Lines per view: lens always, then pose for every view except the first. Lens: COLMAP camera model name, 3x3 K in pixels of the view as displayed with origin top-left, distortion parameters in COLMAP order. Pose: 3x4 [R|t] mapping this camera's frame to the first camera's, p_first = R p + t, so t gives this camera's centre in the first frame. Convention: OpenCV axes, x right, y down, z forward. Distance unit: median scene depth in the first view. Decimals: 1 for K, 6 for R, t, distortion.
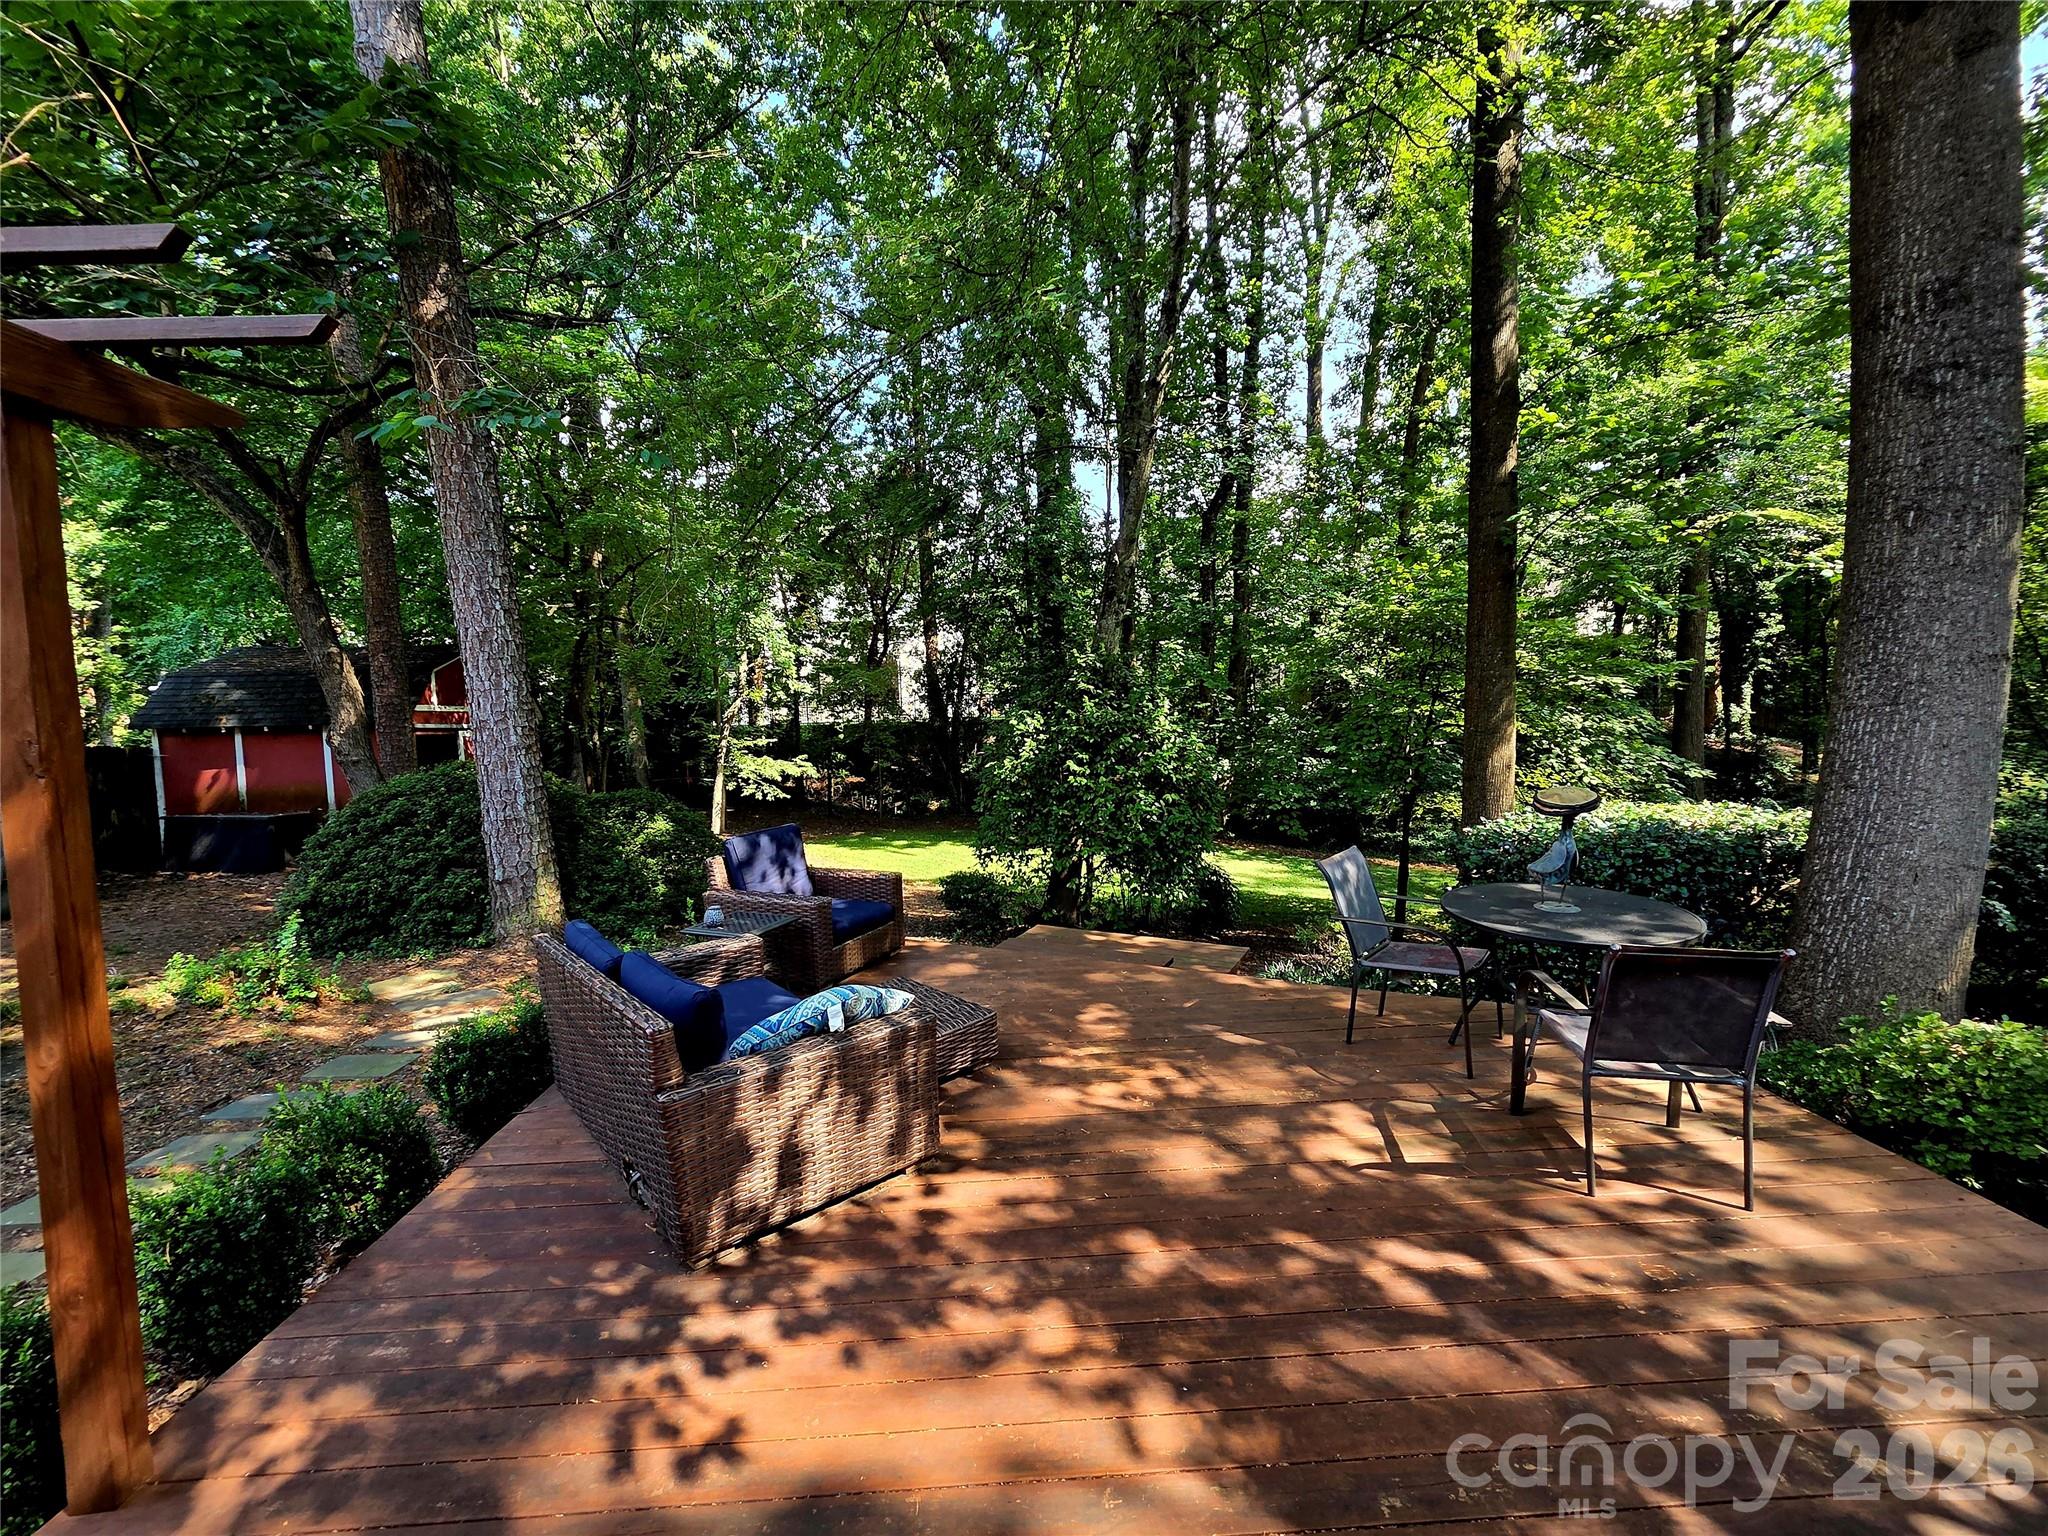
lens RADIAL K [[835.1, 0, 1022.9], [0, 835.1, 760.9], [0, 0, 1]] dist [0.002368, -0.000028]
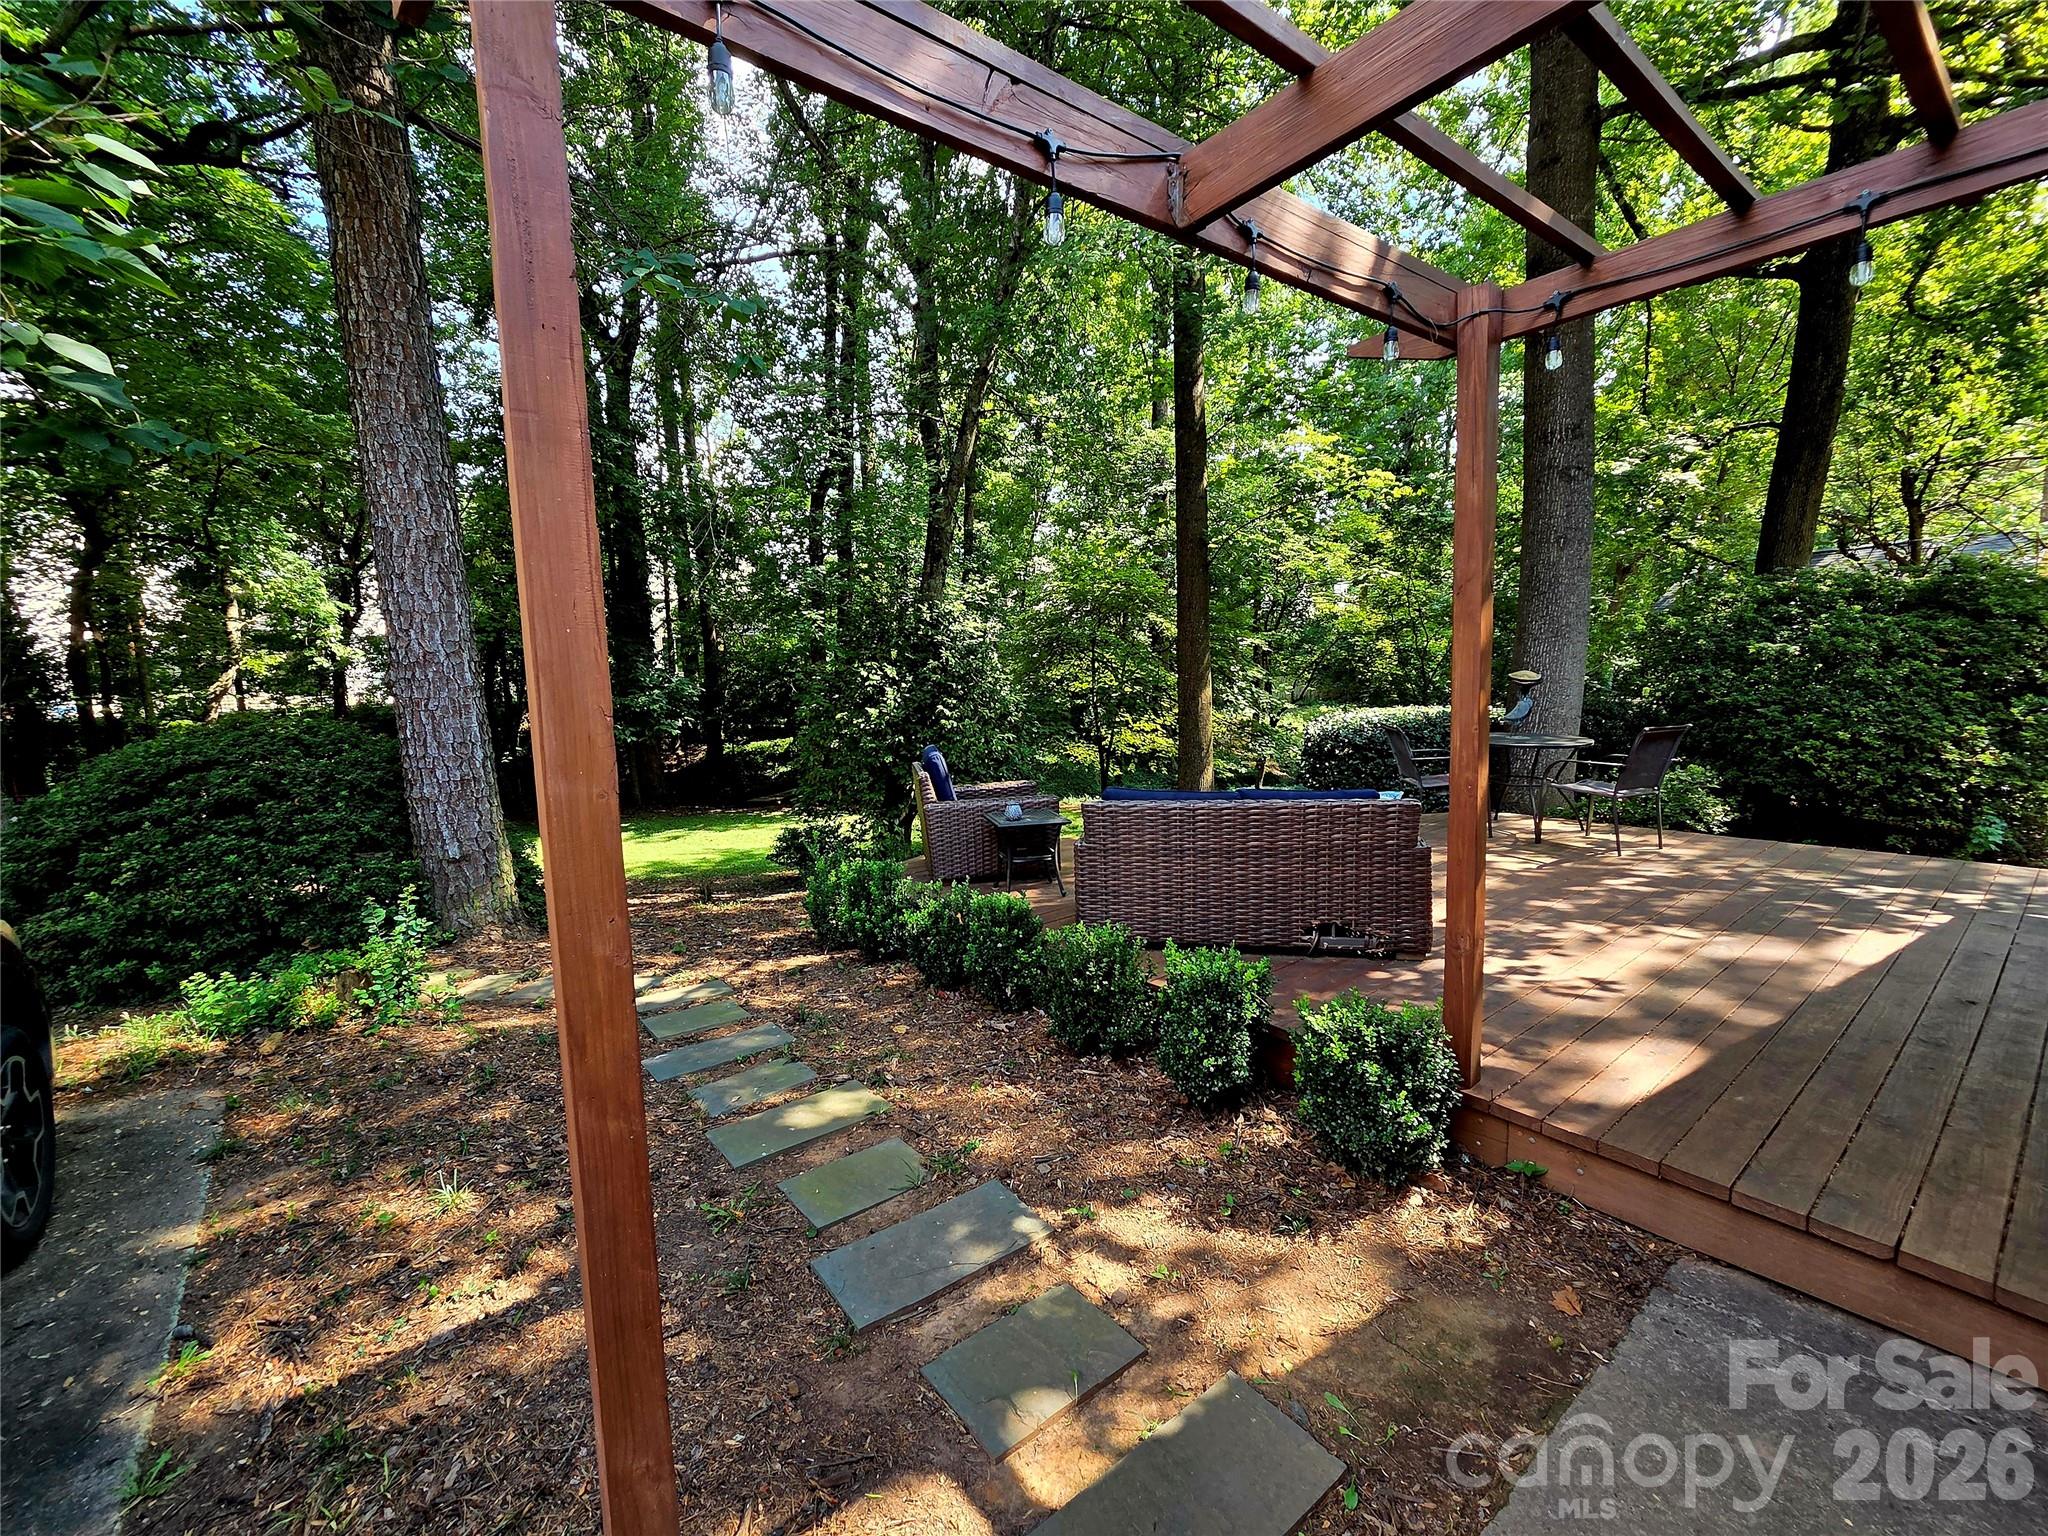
lens RADIAL K [[835.1, 0, 1017.8], [0, 835.1, 762.3], [0, 0, 1]] dist [0.002368, -0.000028]
pose [[0.820085, -0.063161, 0.568745, -2.030828], [0.052067, 0.998003, 0.035754, 0.167639], [-0.569867, 0.000291, 0.821737, 0.180678]]
